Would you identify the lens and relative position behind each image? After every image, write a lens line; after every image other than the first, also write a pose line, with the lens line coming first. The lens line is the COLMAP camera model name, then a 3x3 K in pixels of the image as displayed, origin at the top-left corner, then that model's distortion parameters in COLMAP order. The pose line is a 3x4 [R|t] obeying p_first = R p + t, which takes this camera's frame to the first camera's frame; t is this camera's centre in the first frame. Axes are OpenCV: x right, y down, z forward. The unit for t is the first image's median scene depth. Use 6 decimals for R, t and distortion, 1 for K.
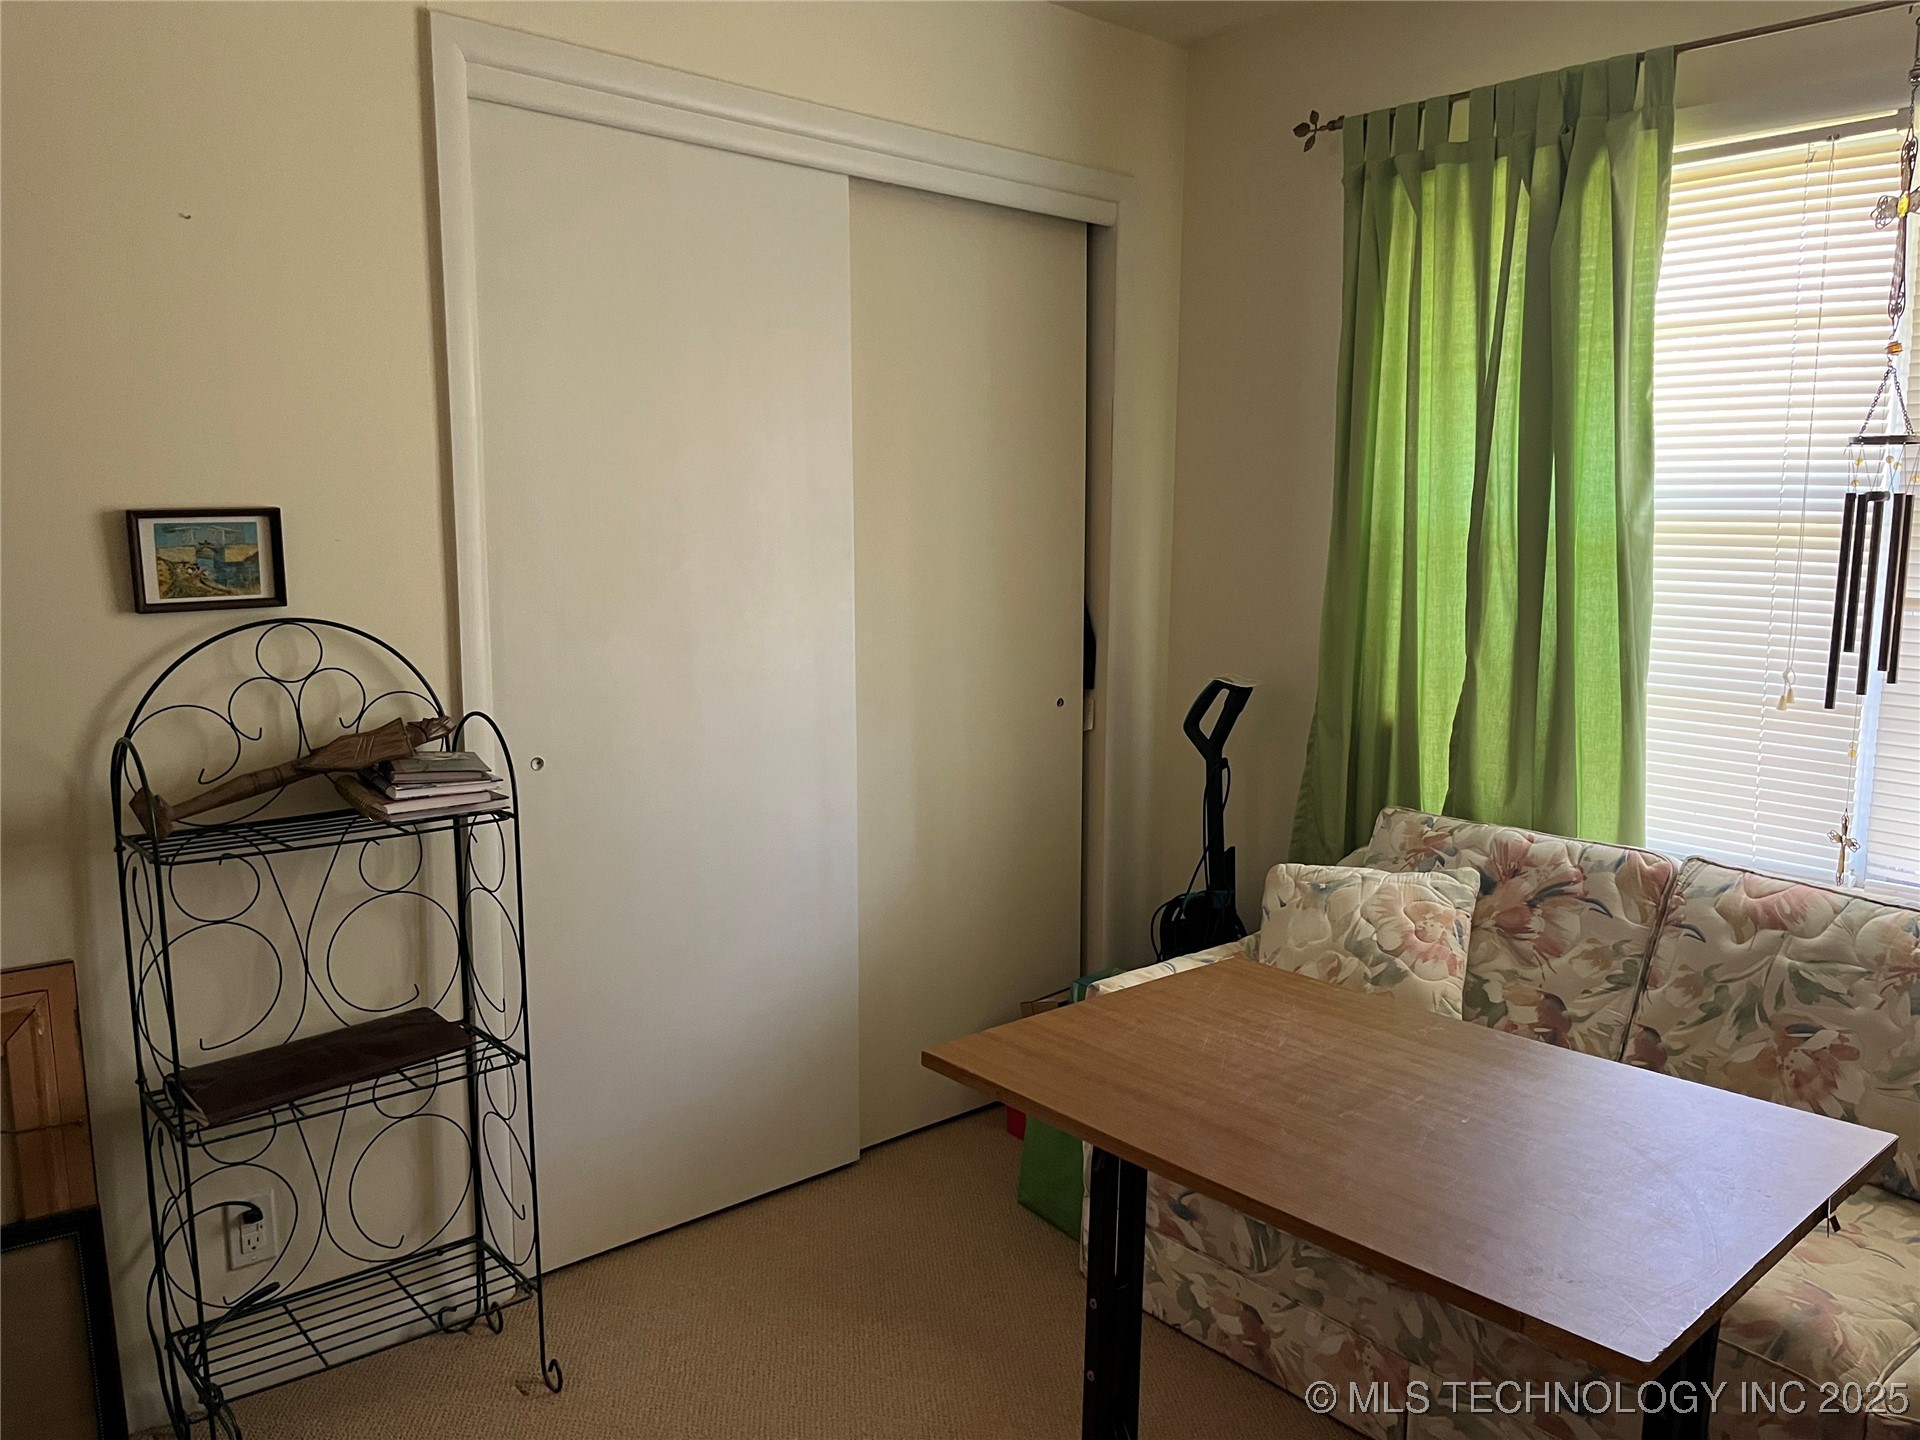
lens RADIAL K [[1444.0, 0, 958.6], [0, 1444.0, 715.4], [0, 0, 1]] dist [0.037926, -0.035615]
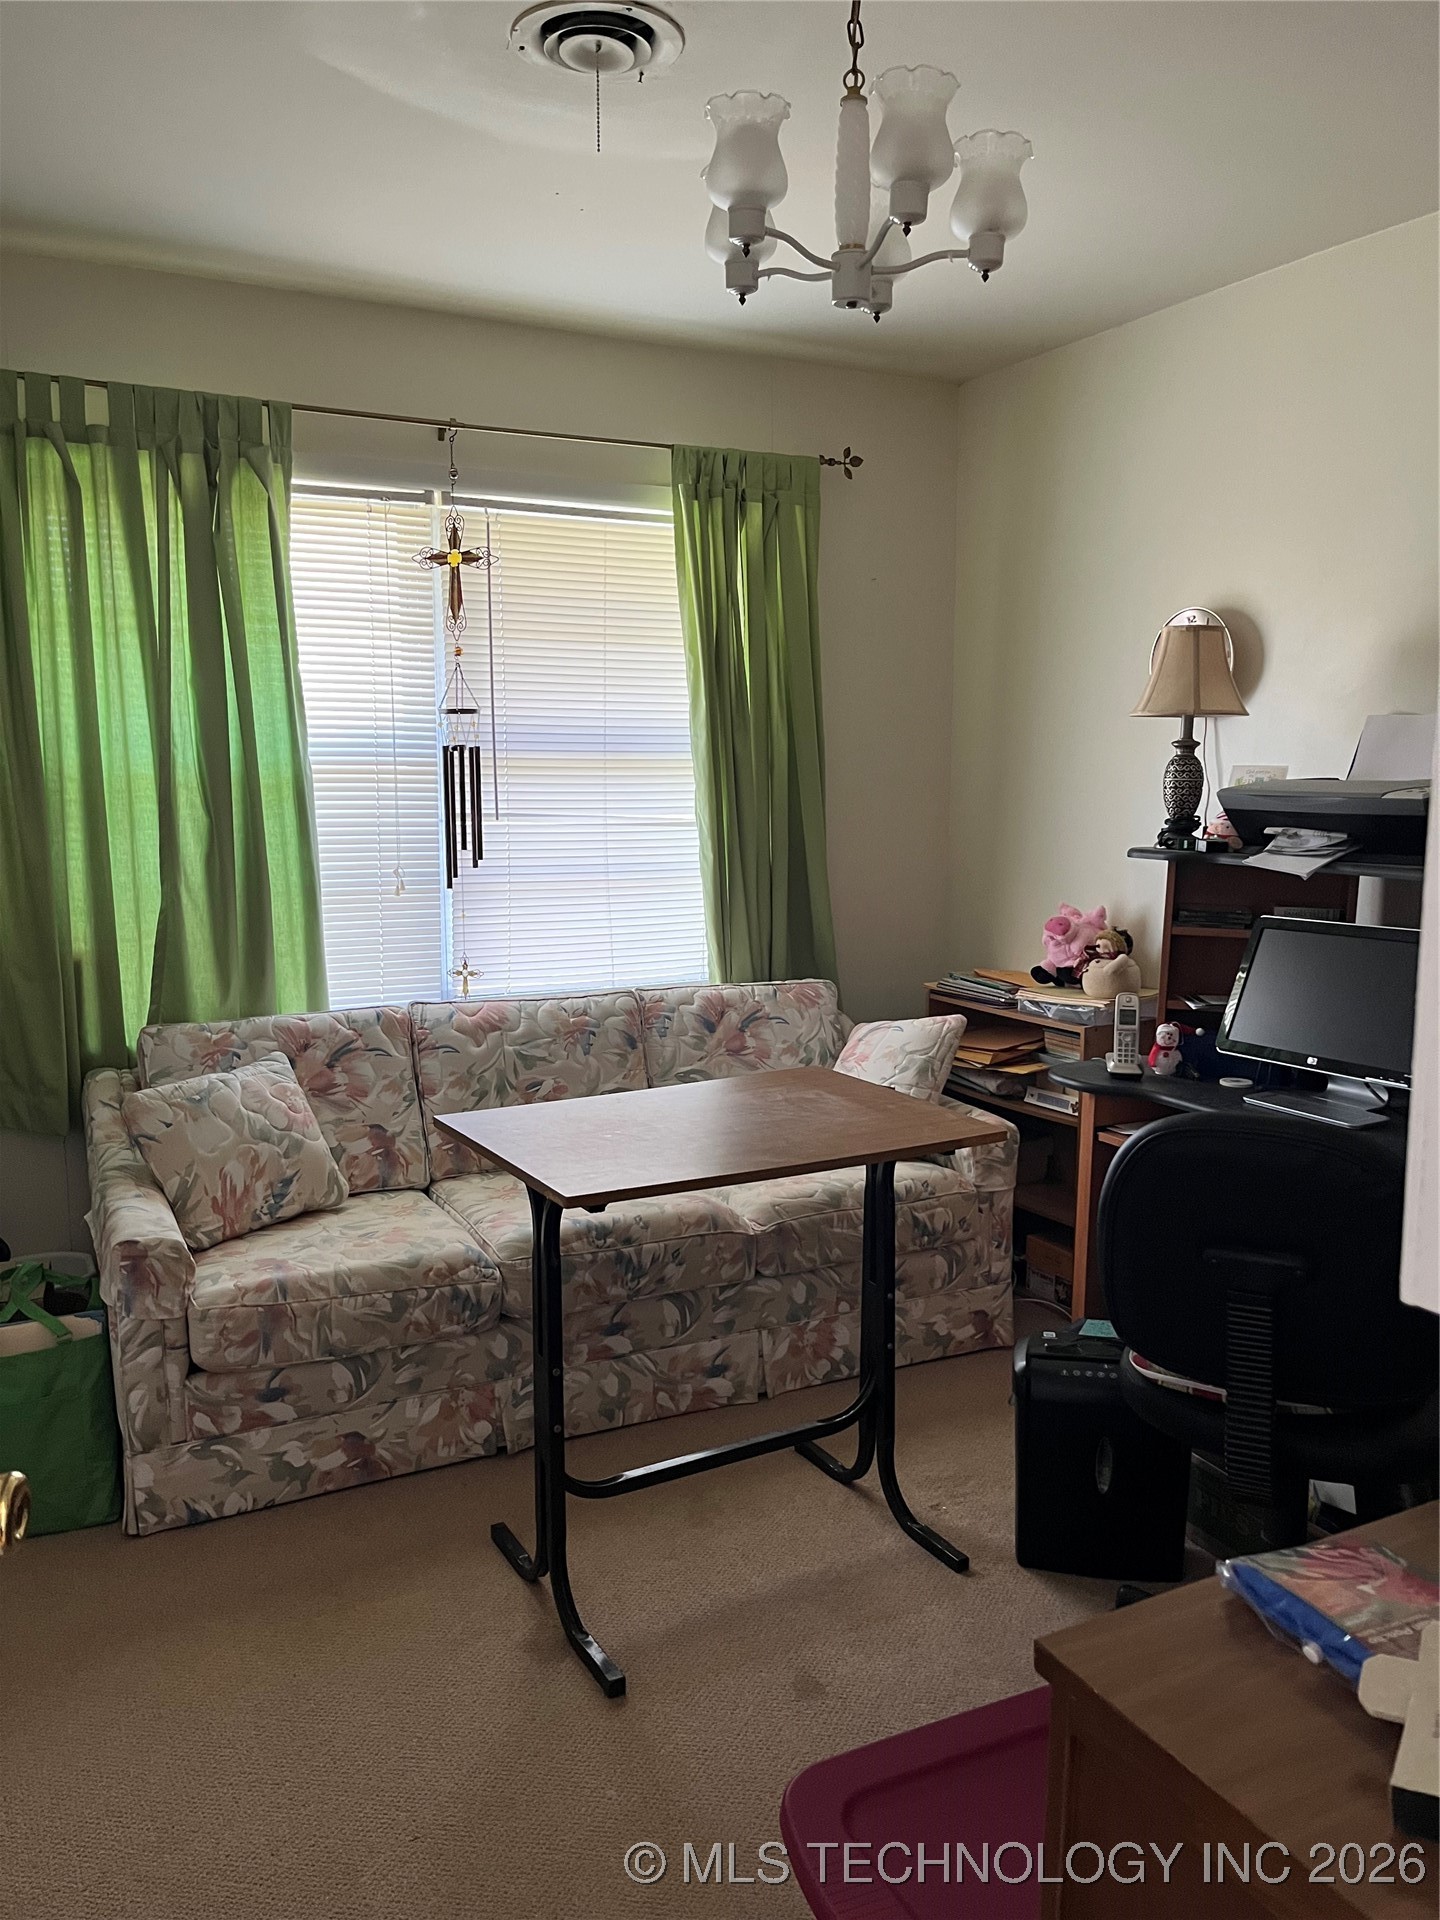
lens RADIAL K [[1444.0, 0, 720.0], [0, 1444.0, 960.0], [0, 0, 1]] dist [0.037926, -0.035615]
pose [[0.234129, -0.142642, 0.961684, -0.777650], [0.138163, 0.984020, 0.112318, -0.060321], [-0.962338, 0.106572, 0.250096, 0.359687]]
